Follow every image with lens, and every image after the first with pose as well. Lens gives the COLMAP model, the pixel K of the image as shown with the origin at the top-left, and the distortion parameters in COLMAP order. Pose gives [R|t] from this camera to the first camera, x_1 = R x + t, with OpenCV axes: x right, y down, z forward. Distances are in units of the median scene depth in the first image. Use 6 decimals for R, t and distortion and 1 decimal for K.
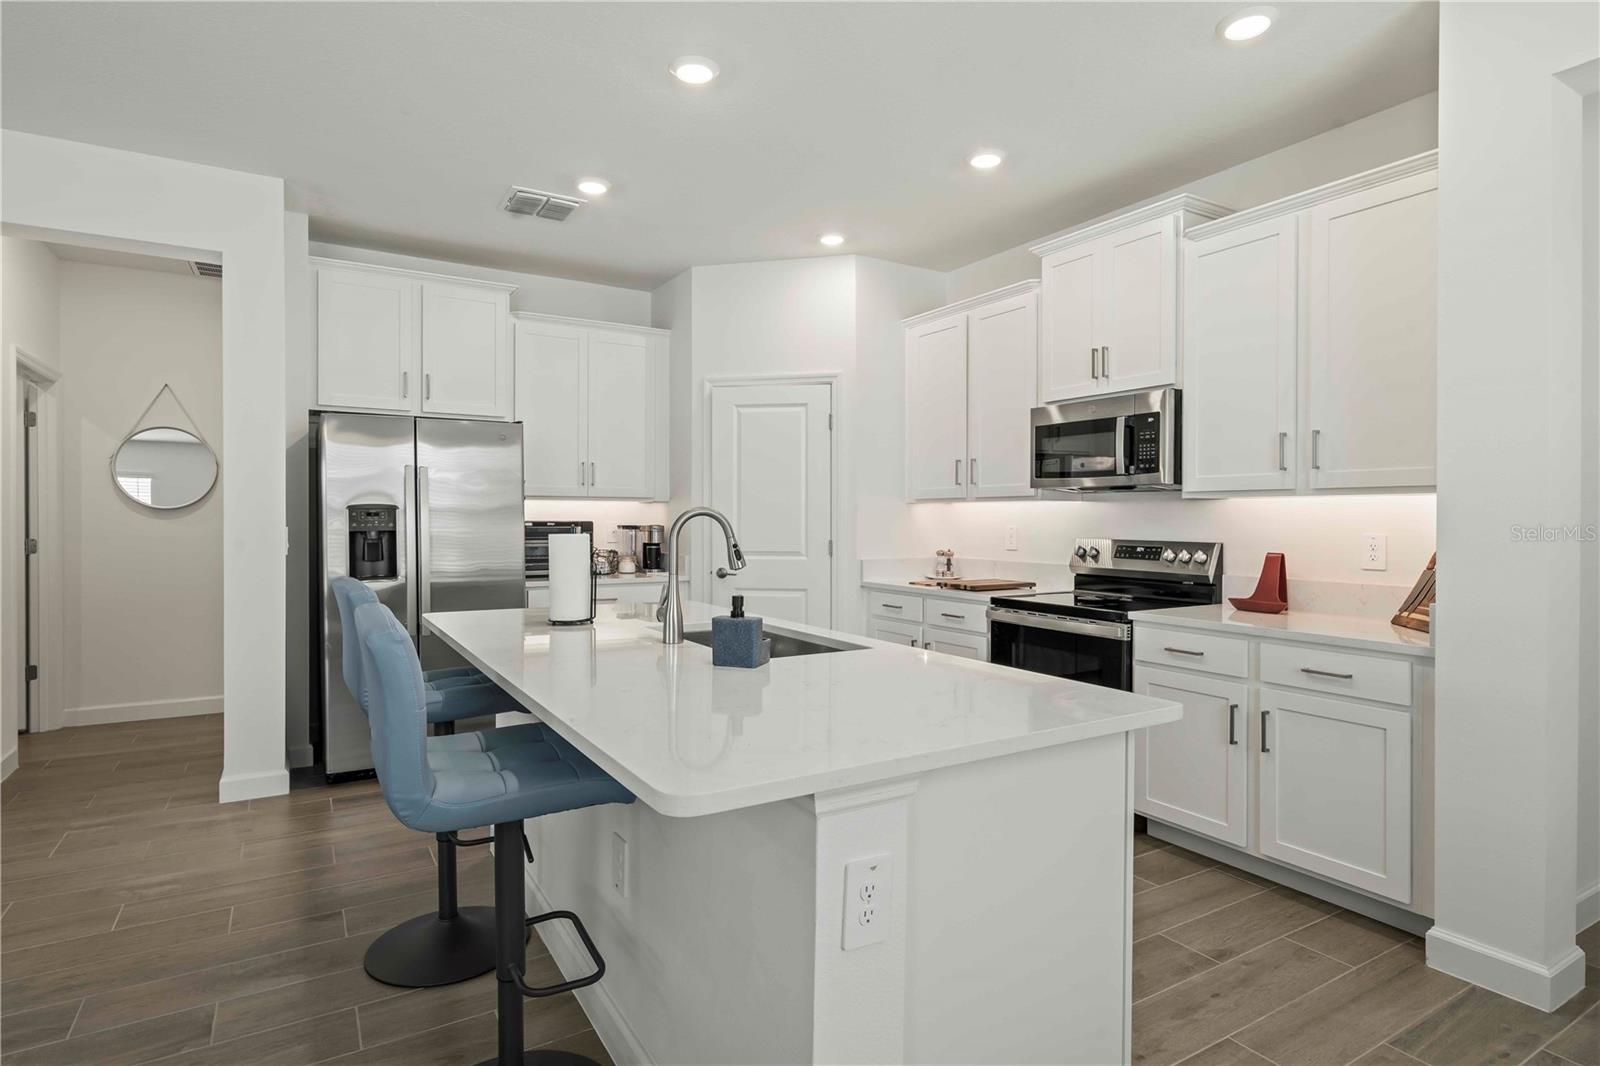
lens RADIAL K [[836.6, 0, 803.3], [0, 836.6, 535.6], [0, 0, 1]] dist [0.003038, -0.000001]
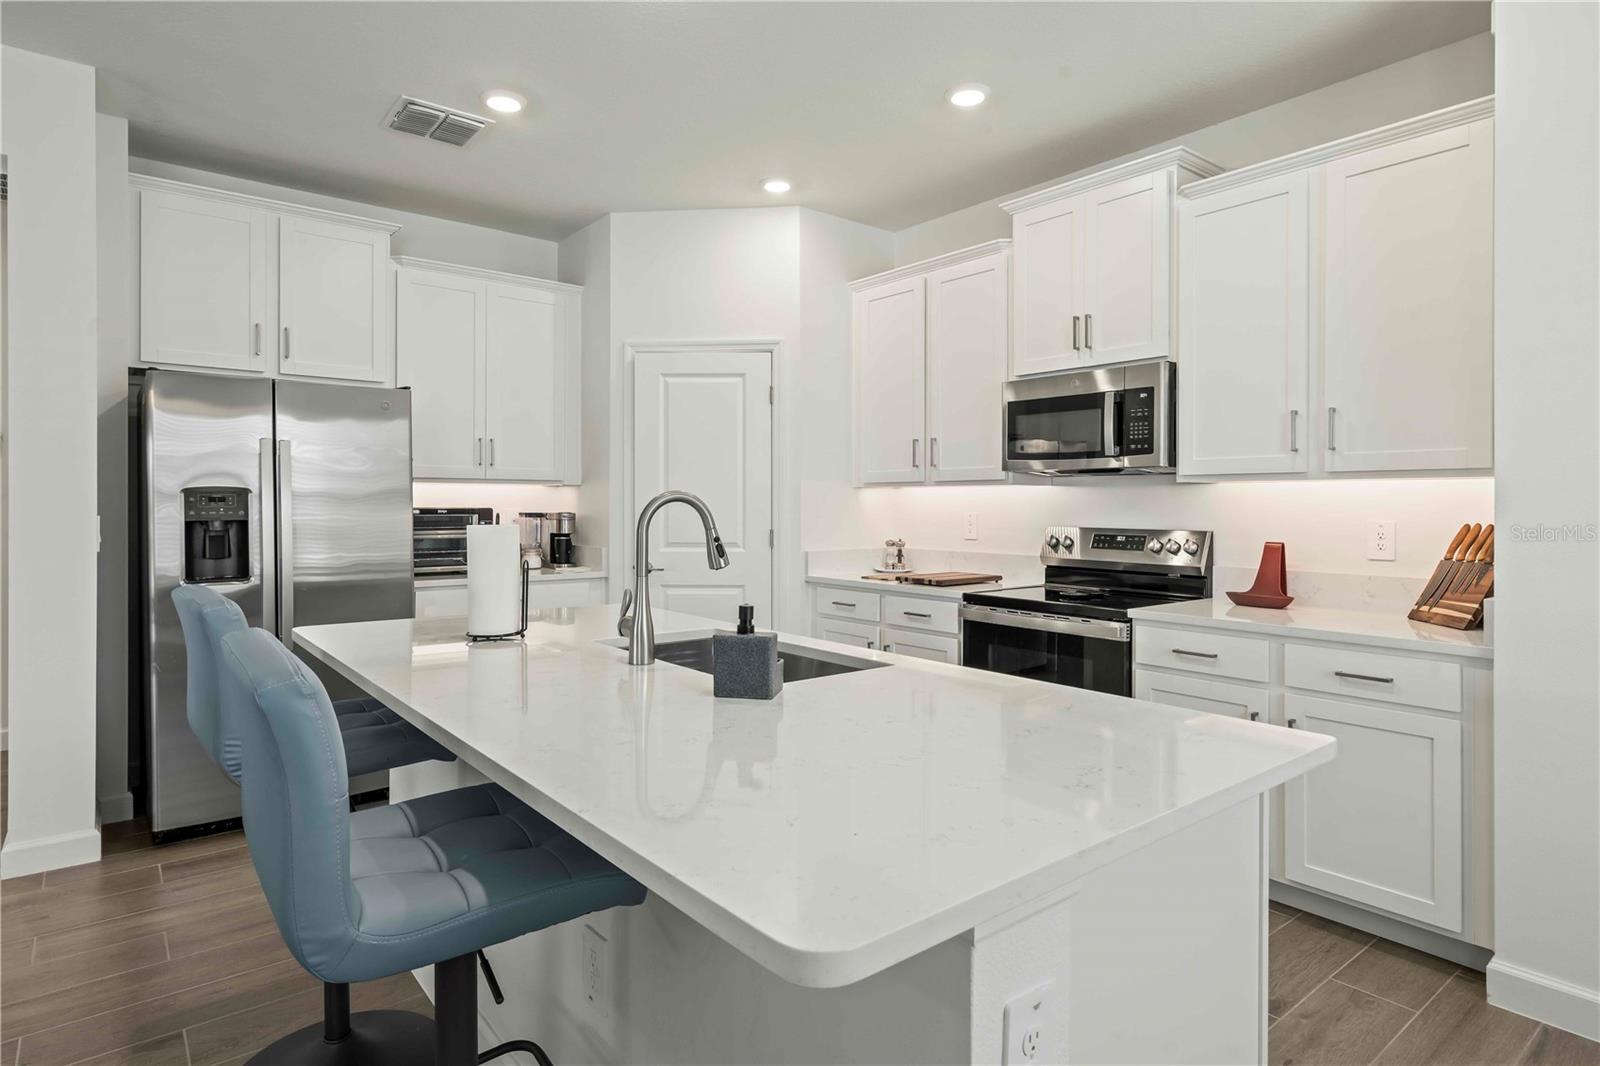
lens RADIAL K [[877.3, 0, 795.9], [0, 877.3, 517.4], [0, 0, 1]] dist [0.002121, 0.002400]
pose [[0.992297, -0.001898, 0.123870, -0.074171], [0.002669, 0.999978, -0.006062, -0.001935], [-0.123855, 0.006346, 0.992280, 0.107884]]
